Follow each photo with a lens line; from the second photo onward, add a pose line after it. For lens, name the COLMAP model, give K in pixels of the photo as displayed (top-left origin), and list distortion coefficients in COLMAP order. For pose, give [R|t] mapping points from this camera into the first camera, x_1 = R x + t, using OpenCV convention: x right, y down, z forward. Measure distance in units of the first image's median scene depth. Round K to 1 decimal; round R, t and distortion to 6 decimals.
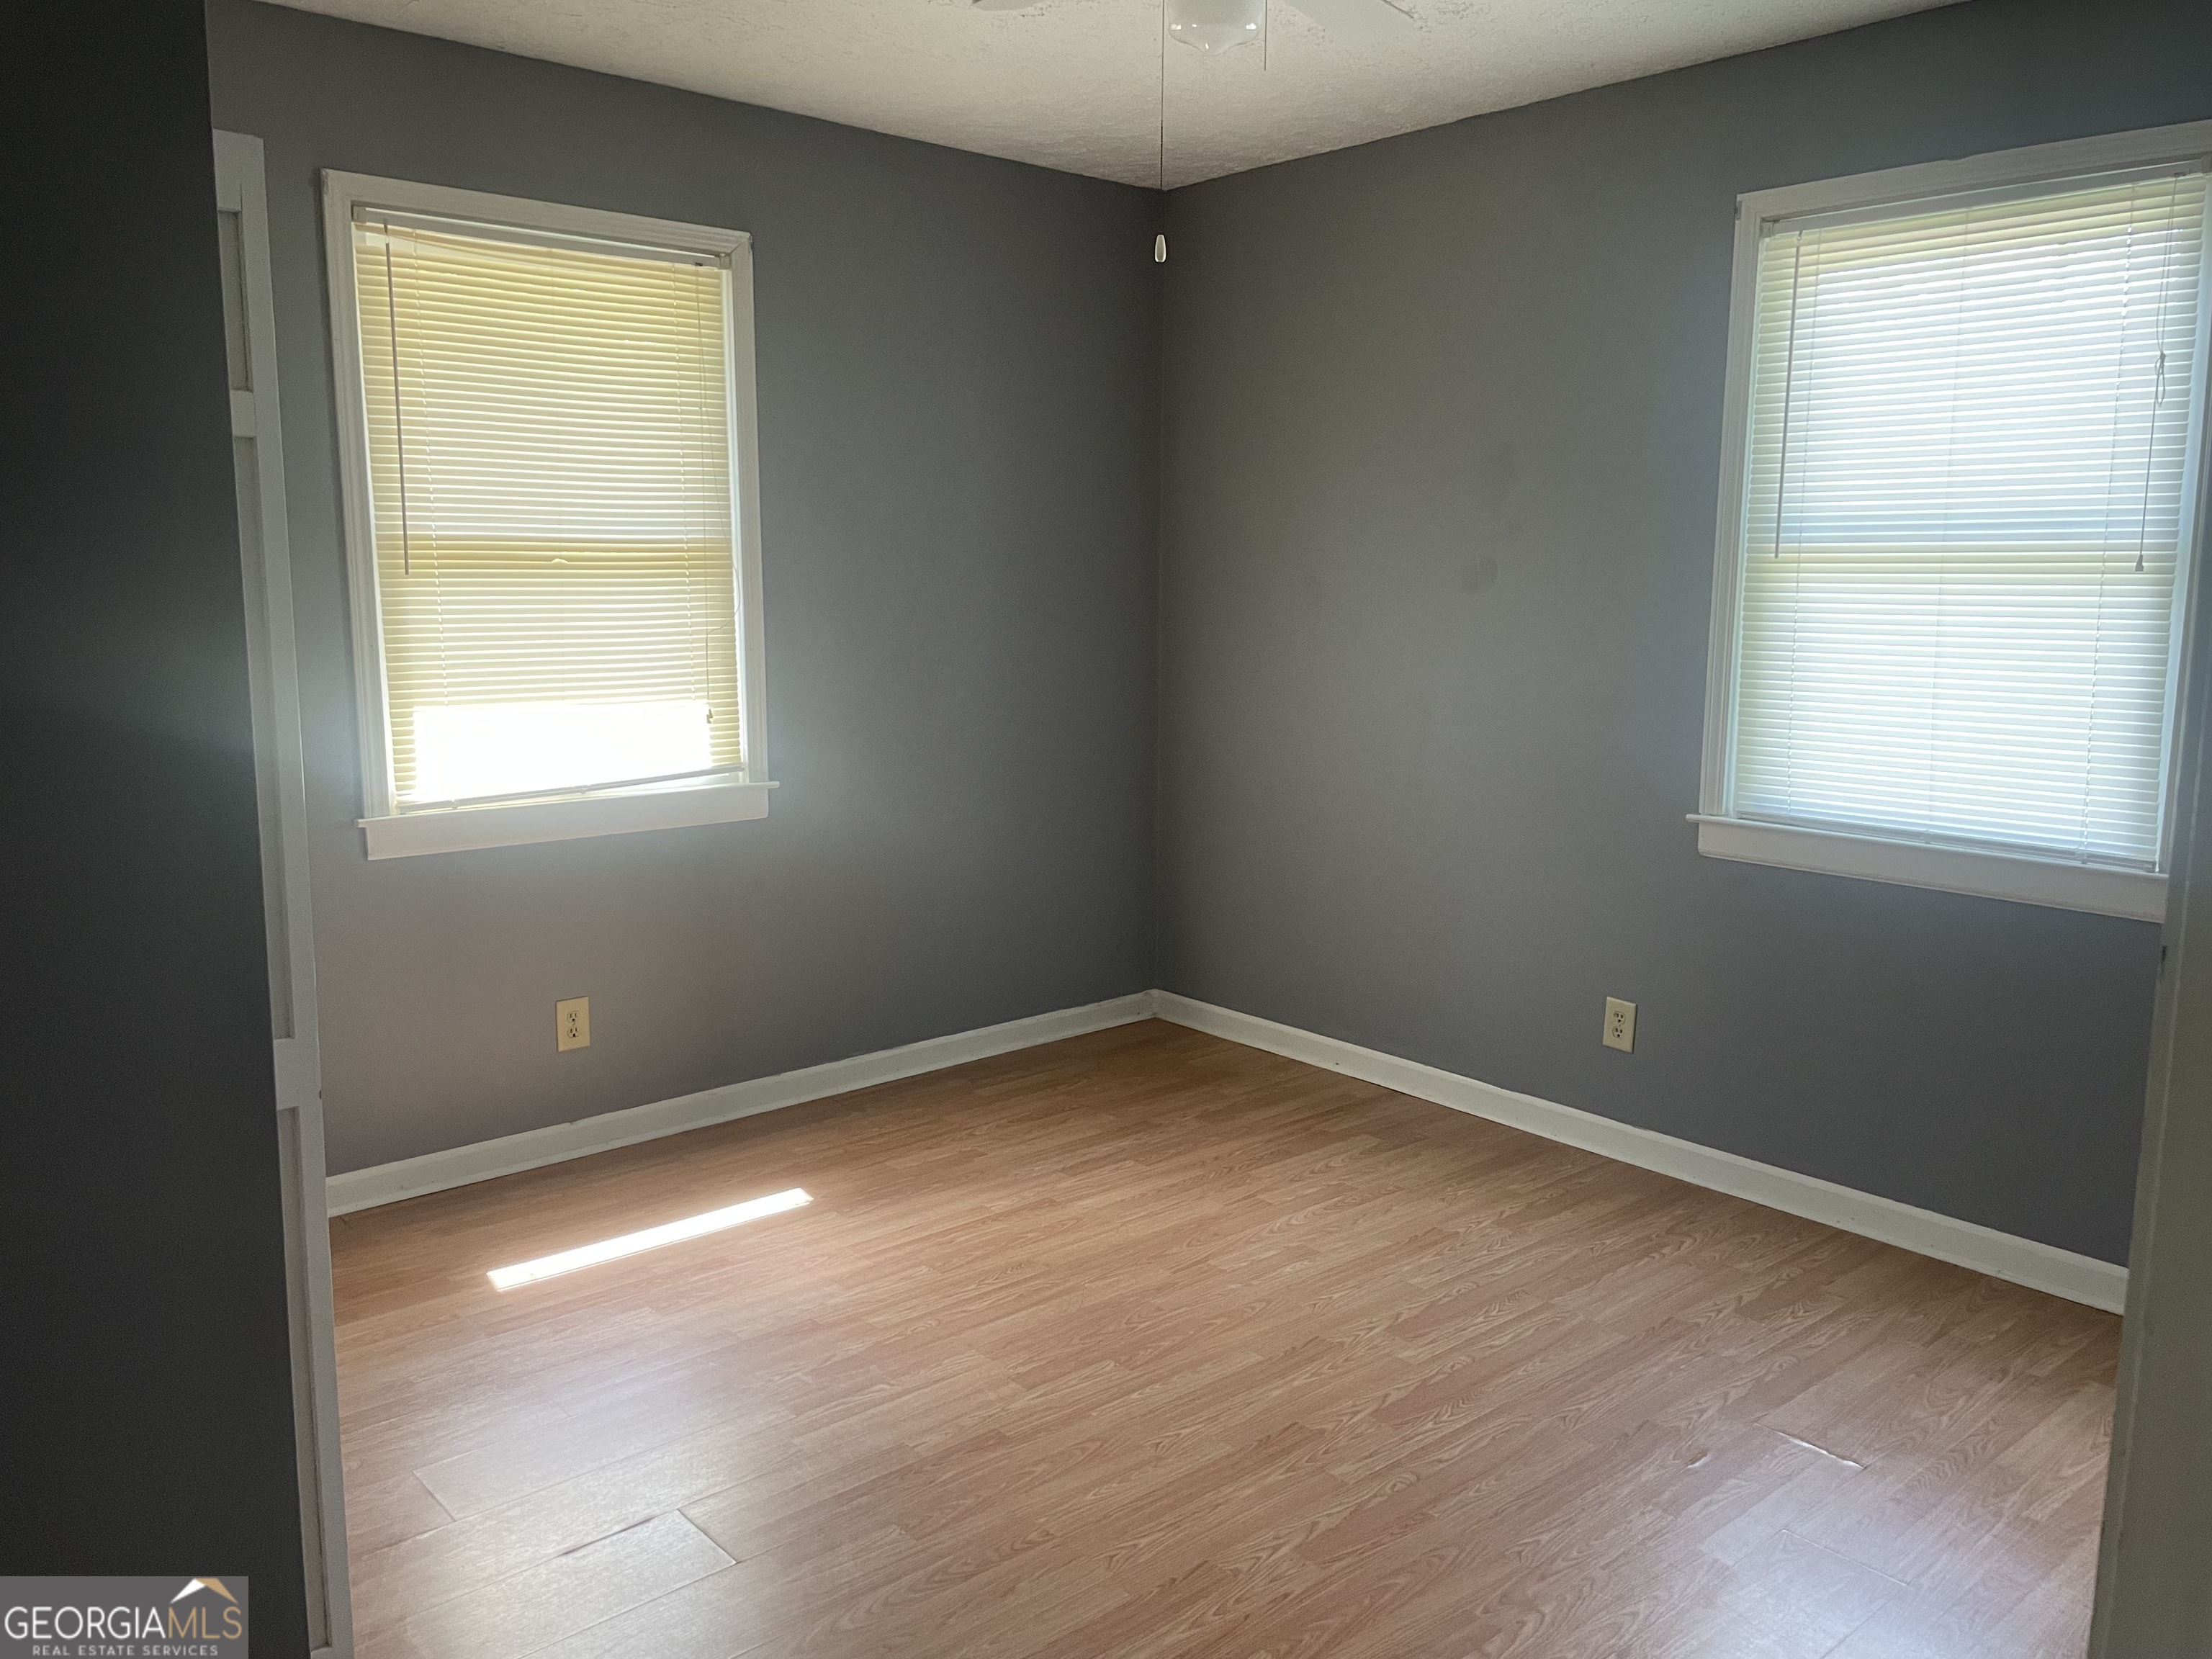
lens RADIAL K [[1699.8, 0, 1109.7], [0, 1699.8, 837.5], [0, 0, 1]] dist [0.086993, -0.118928]
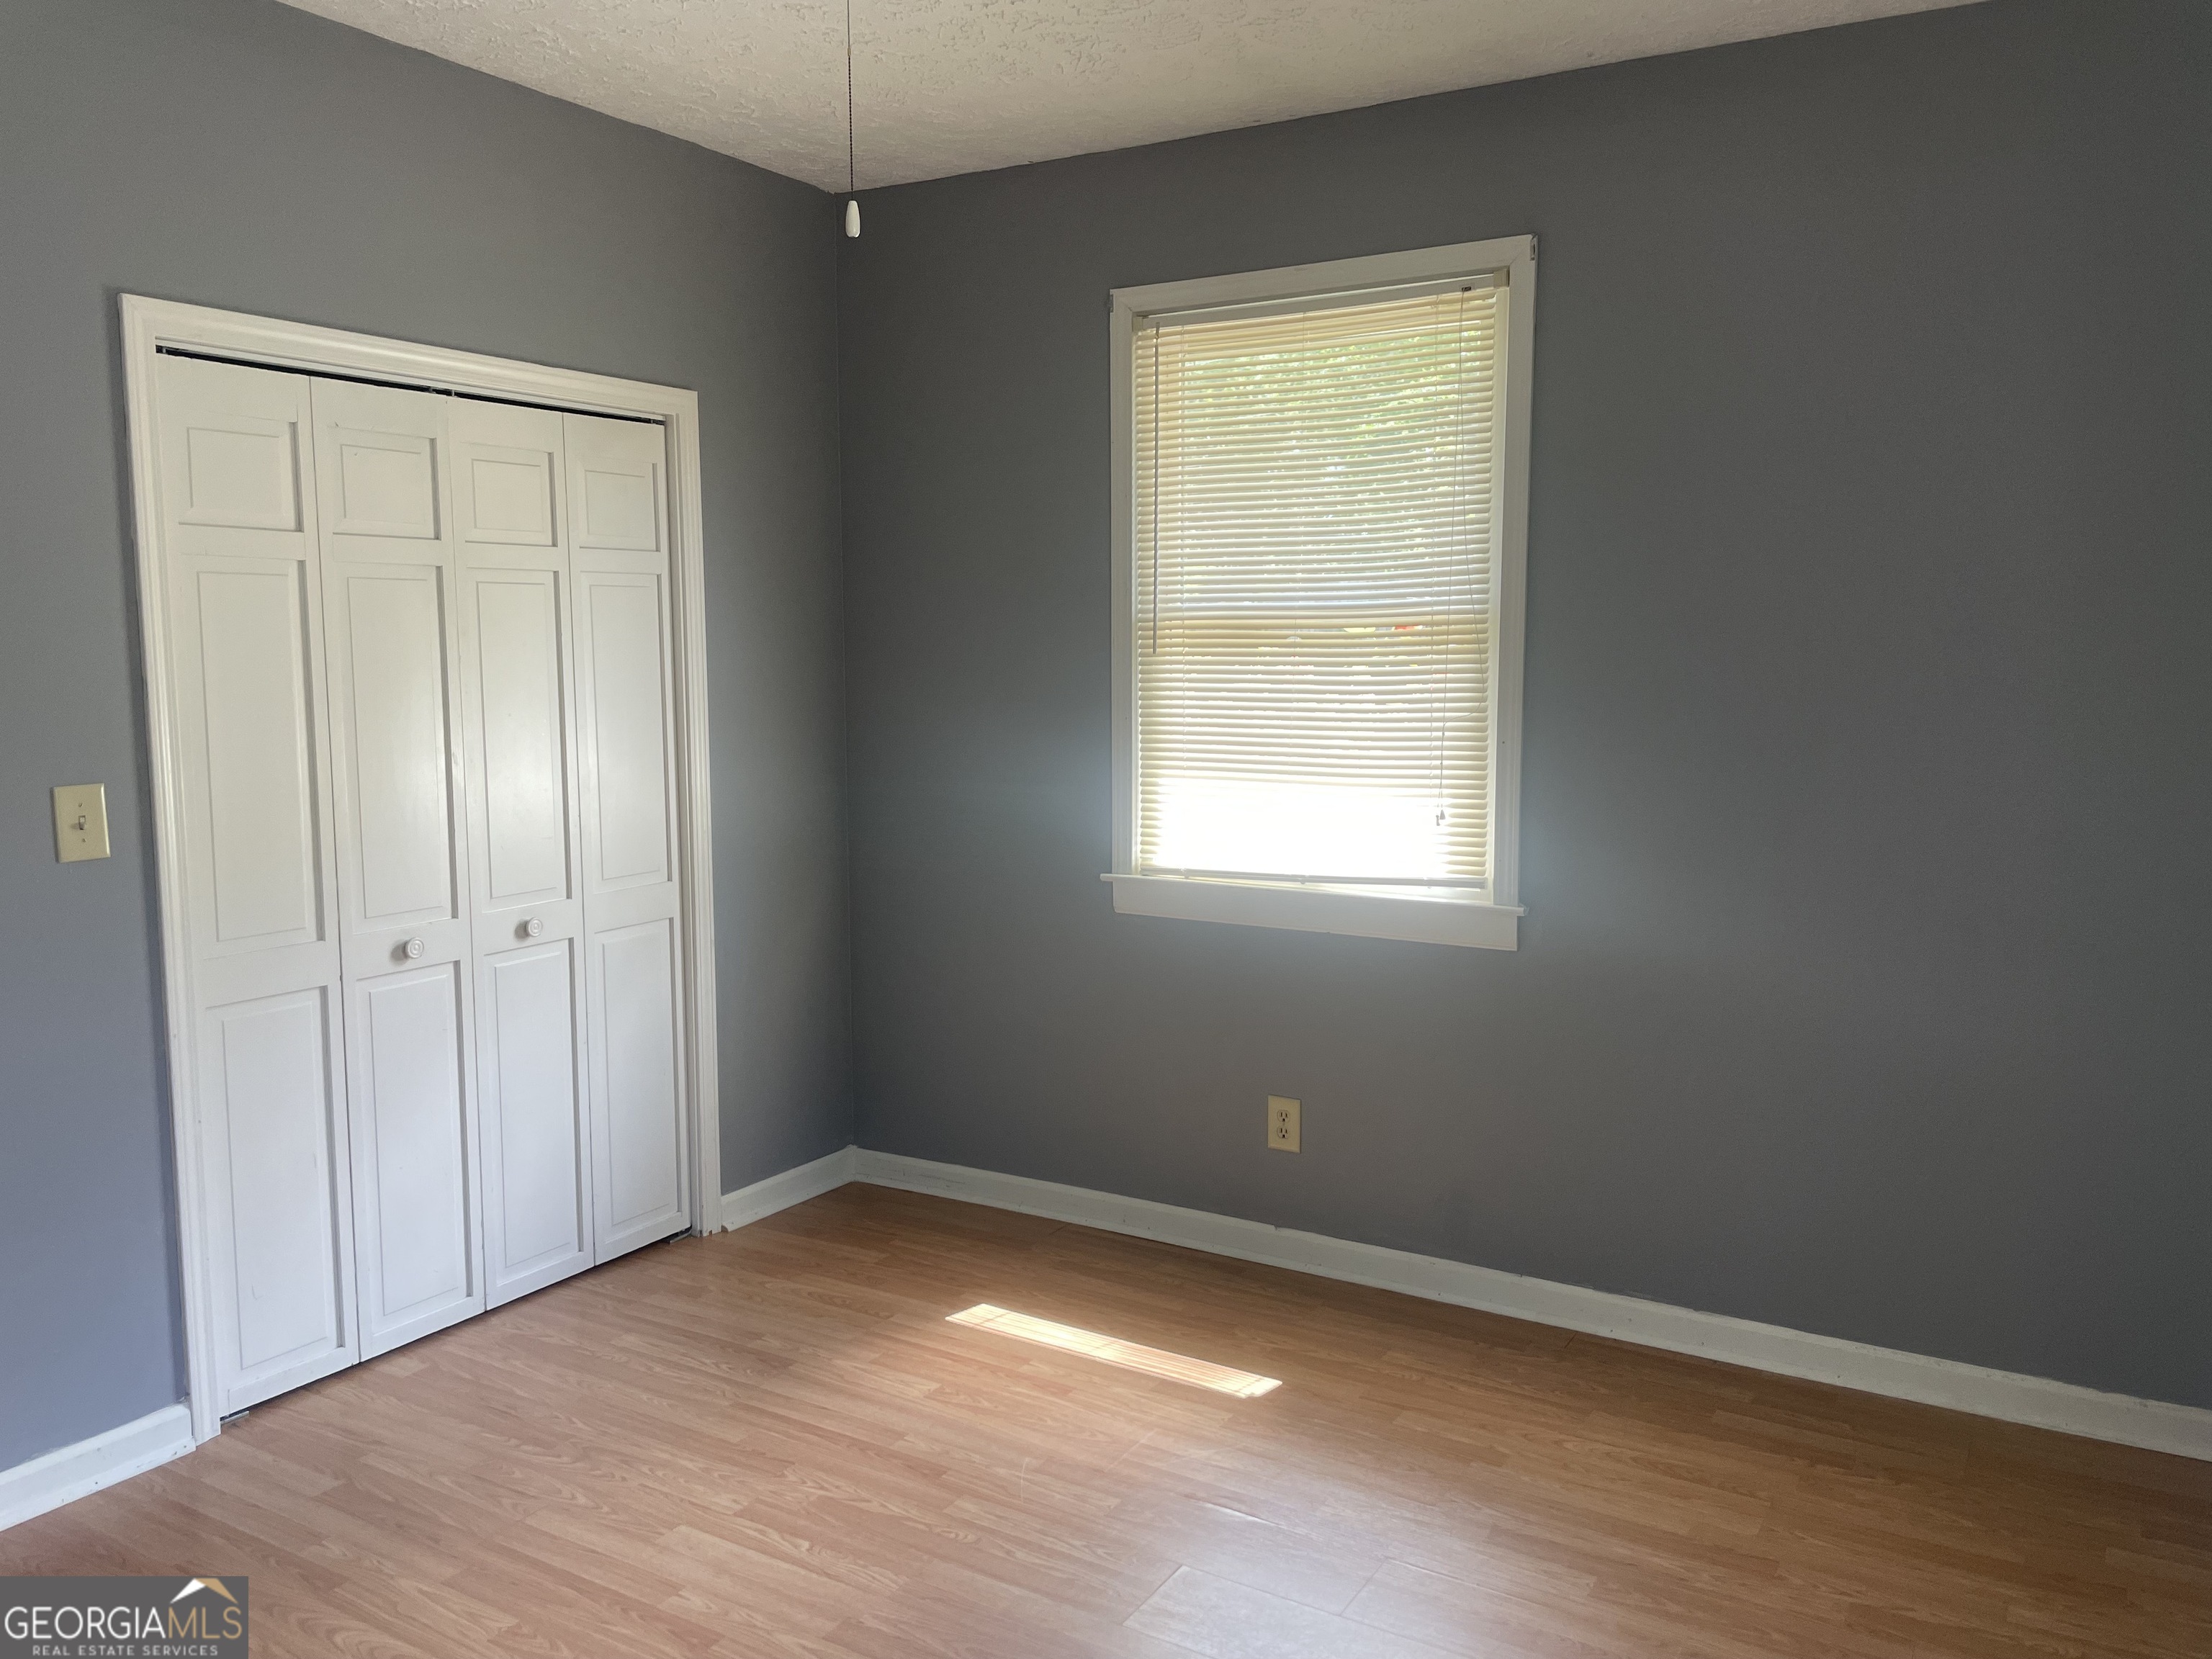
lens RADIAL K [[1699.8, 0, 1112.7], [0, 1699.8, 819.6], [0, 0, 1]] dist [0.086993, -0.118928]
pose [[0.289639, 0.097011, -0.952207, 0.535636], [-0.148399, 0.987372, 0.055454, -0.094704], [0.945562, 0.125244, 0.300378, 0.603629]]
